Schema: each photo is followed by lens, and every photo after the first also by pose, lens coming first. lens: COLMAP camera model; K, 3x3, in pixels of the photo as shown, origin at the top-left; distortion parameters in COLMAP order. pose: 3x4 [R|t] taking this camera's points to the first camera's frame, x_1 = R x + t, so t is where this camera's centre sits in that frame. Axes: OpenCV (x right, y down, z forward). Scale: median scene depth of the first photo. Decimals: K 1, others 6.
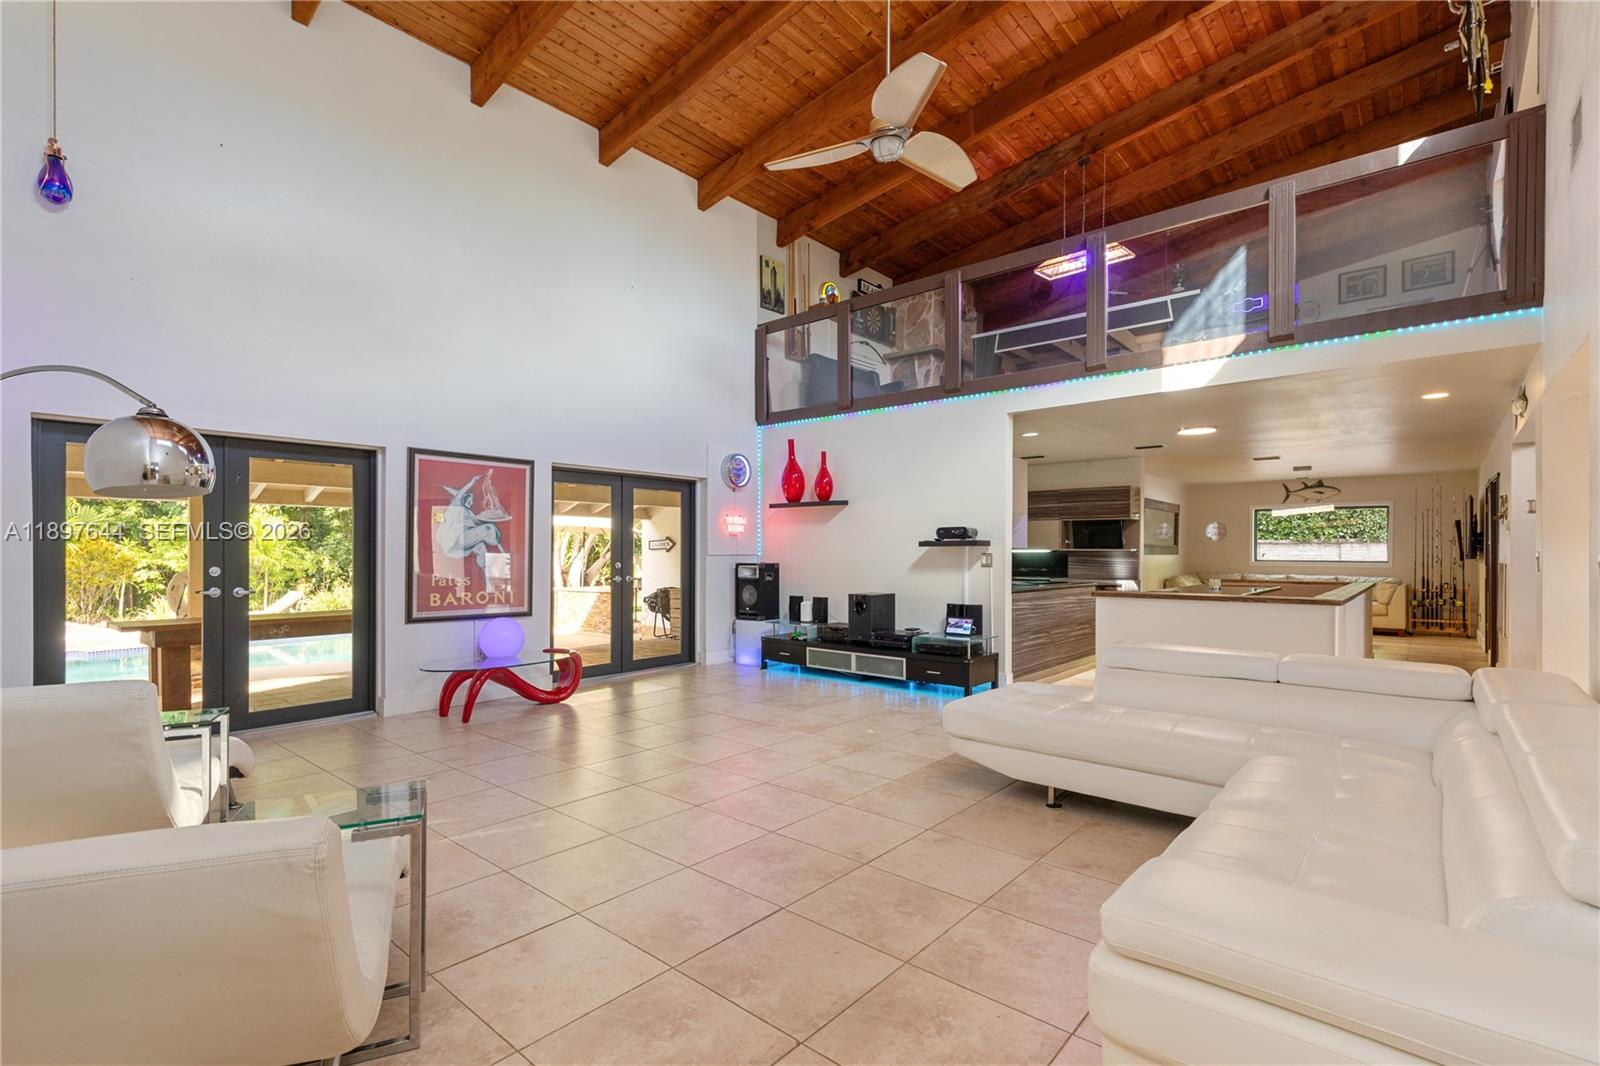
lens RADIAL K [[738.0, 0, 781.7], [0, 738.0, 552.5], [0, 0, 1]] dist [0.008615, -0.000573]
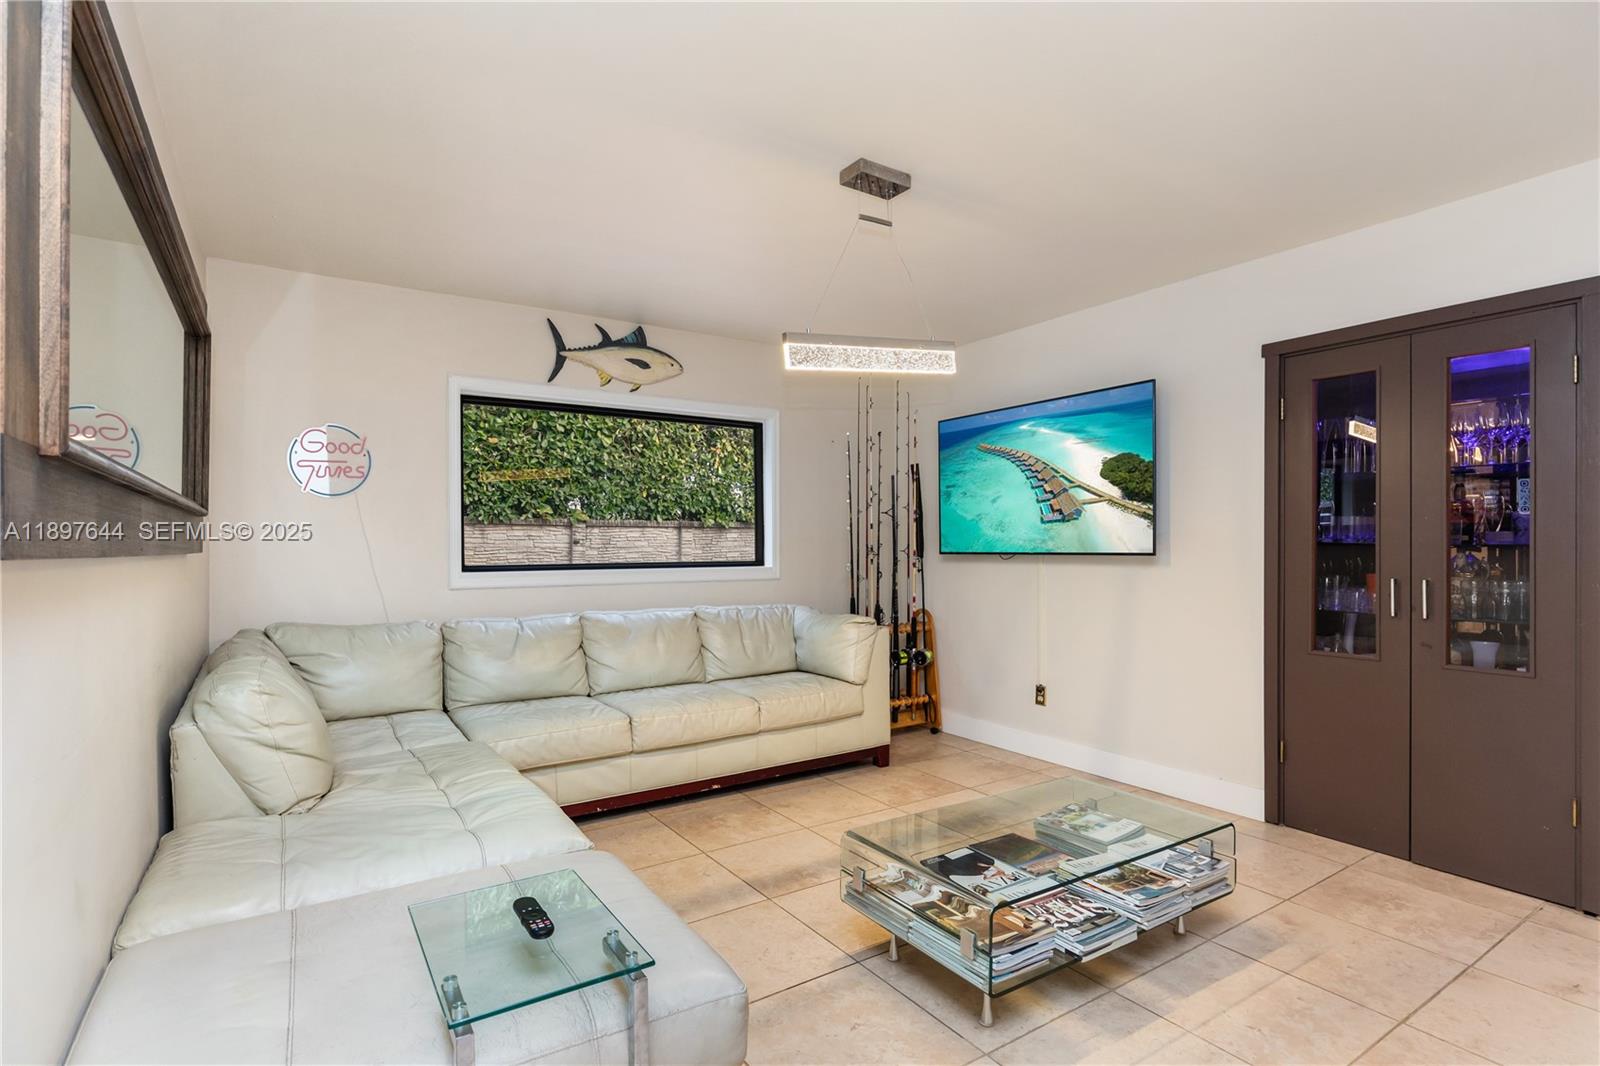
lens RADIAL K [[794.5, 0, 807.8], [0, 794.5, 546.9], [0, 0, 1]] dist [-0.003263, 0.000058]
pose [[0.258637, -0.008623, 0.965936, 0.631112], [0.007492, 0.999948, 0.006921, 0.001630], [-0.965946, 0.005446, 0.258688, 1.334263]]
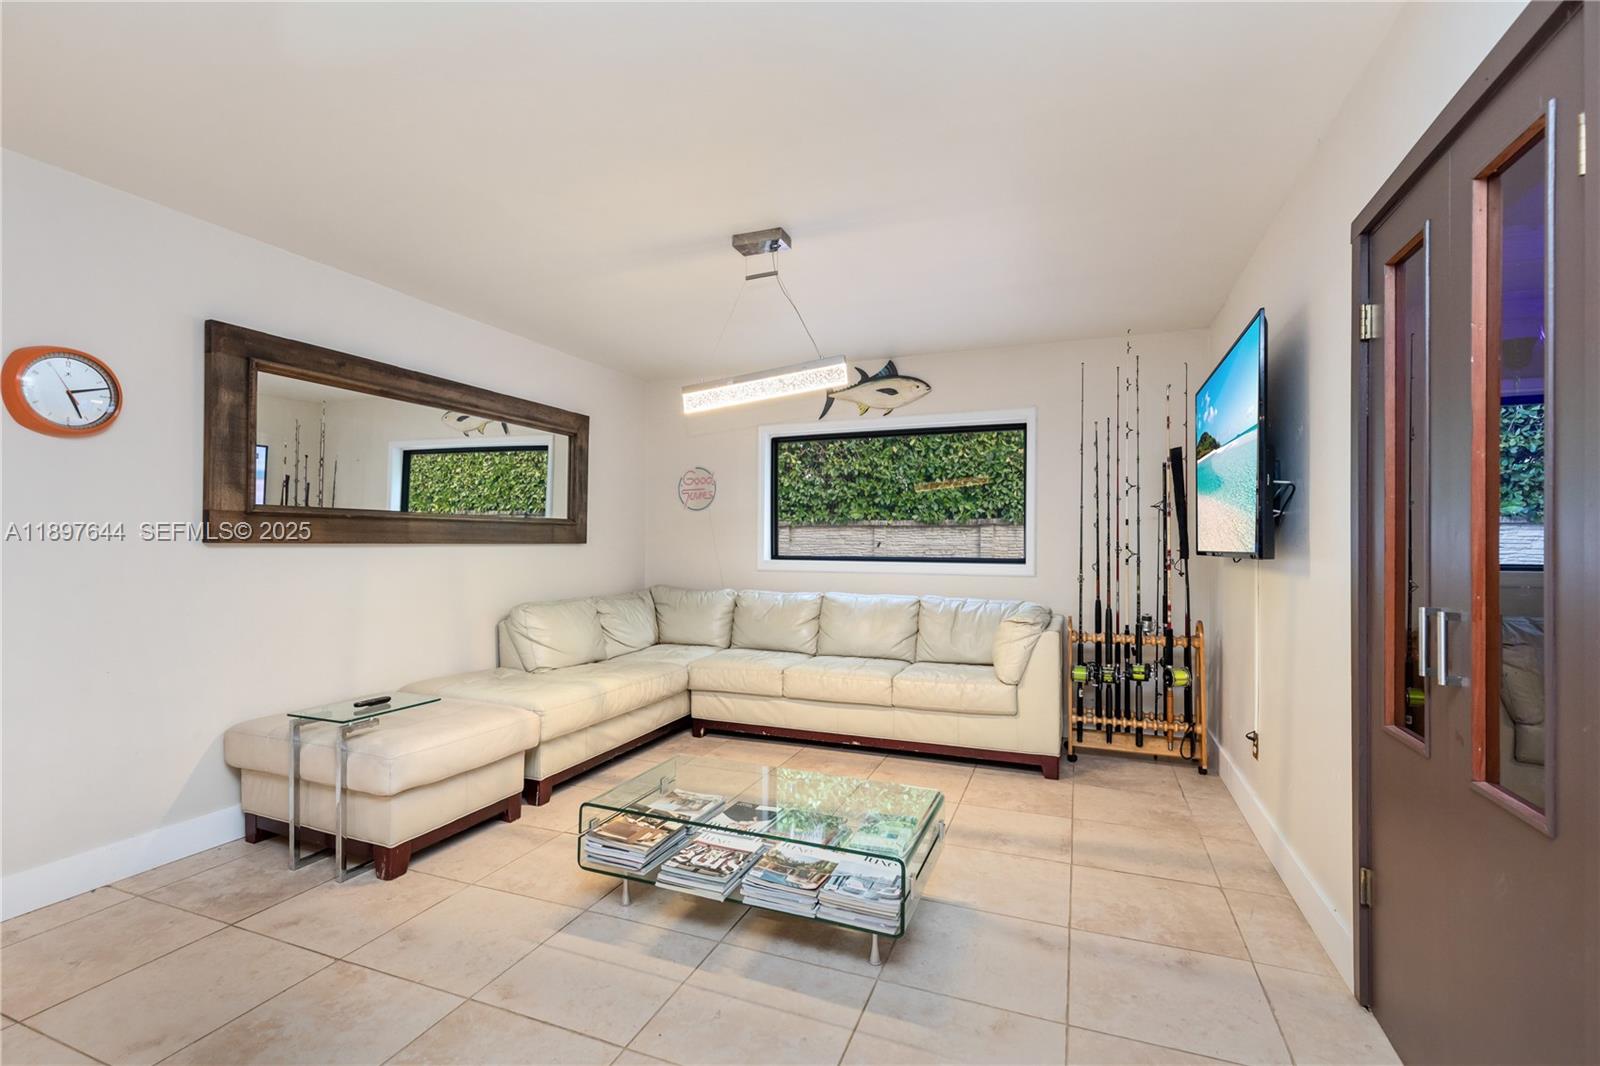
lens RADIAL K [[738.0, 0, 778.4], [0, 738.0, 539.8], [0, 0, 1]] dist [0.008615, -0.000573]
pose [[0.947096, 0.000524, 0.320950, 0.860145], [0.000689, 0.999993, -0.003664, 0.004048], [-0.320950, 0.003691, 0.947089, 1.015431]]
